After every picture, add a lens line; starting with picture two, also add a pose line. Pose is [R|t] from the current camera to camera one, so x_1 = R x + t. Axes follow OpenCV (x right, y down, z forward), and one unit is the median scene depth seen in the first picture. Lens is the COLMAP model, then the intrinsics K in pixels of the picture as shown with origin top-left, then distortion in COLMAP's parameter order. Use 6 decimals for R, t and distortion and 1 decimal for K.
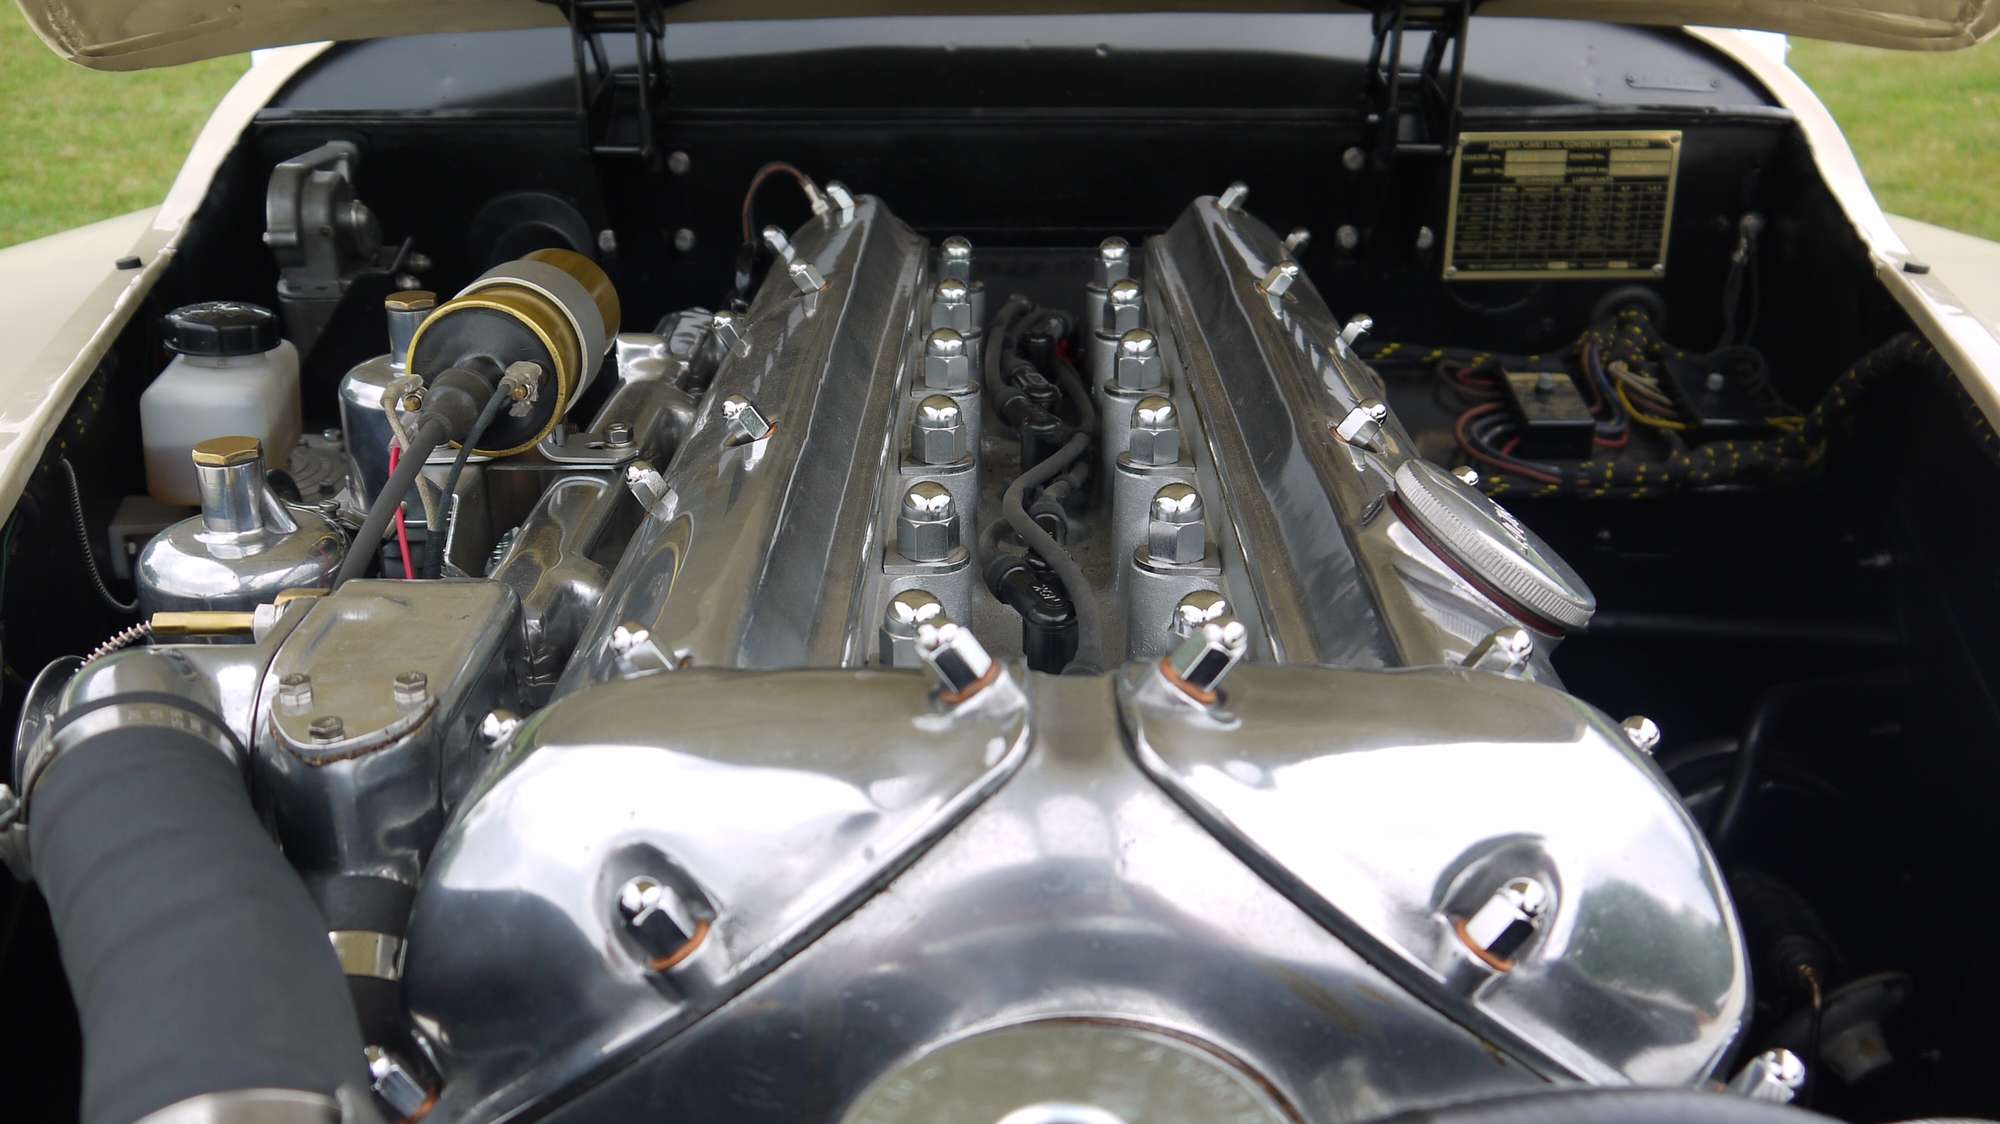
lens RADIAL K [[1979.0, 0, 1000.0], [0, 1979.0, 562.0], [0, 0, 1]] dist [0.010335, 0.012582]
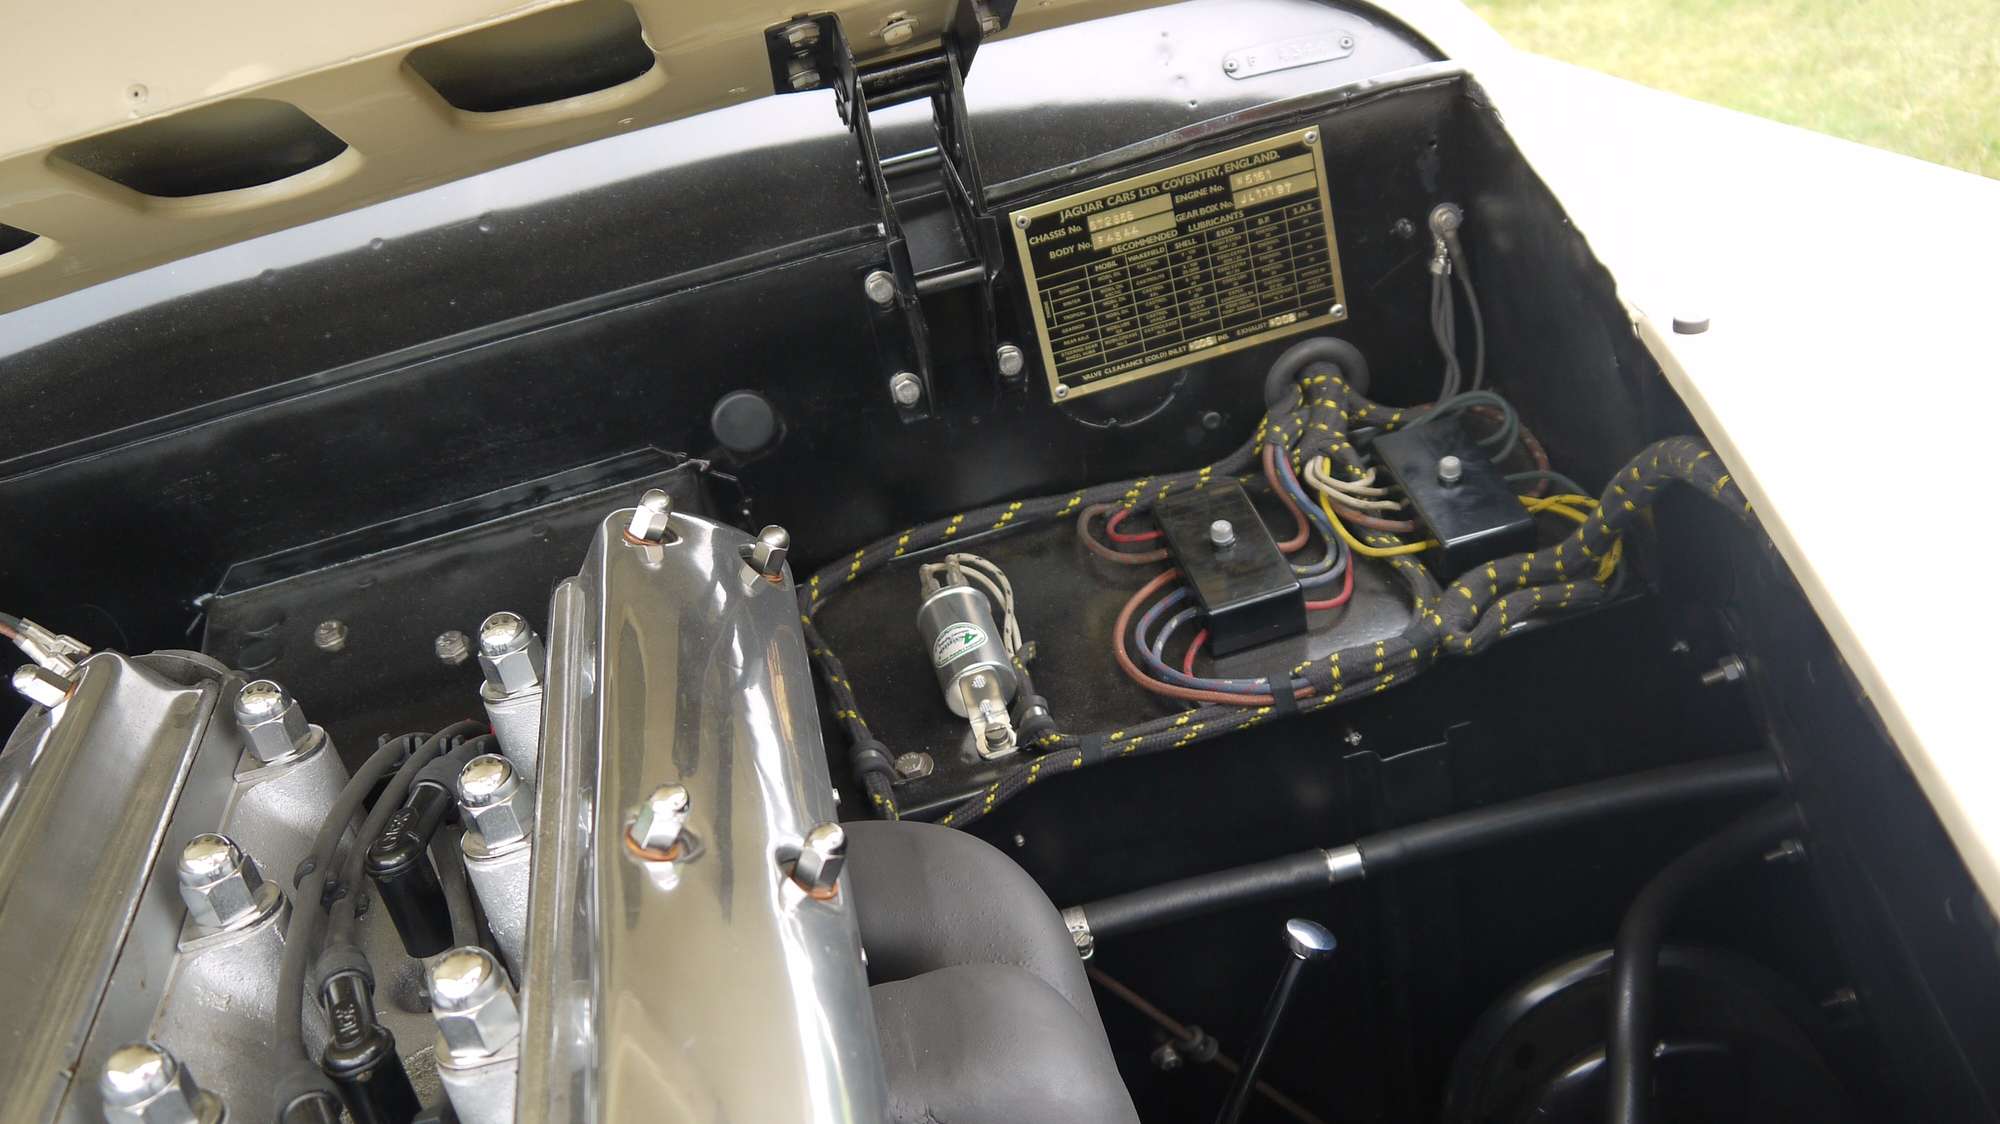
lens RADIAL K [[1979.0, 0, 1000.0], [0, 1979.0, 562.0], [0, 0, 1]] dist [0.010335, 0.012582]
pose [[0.960017, -0.274058, 0.057098, 0.152108], [0.267601, 0.958296, 0.100295, -0.167917], [-0.082204, -0.081005, 0.993318, 0.297960]]
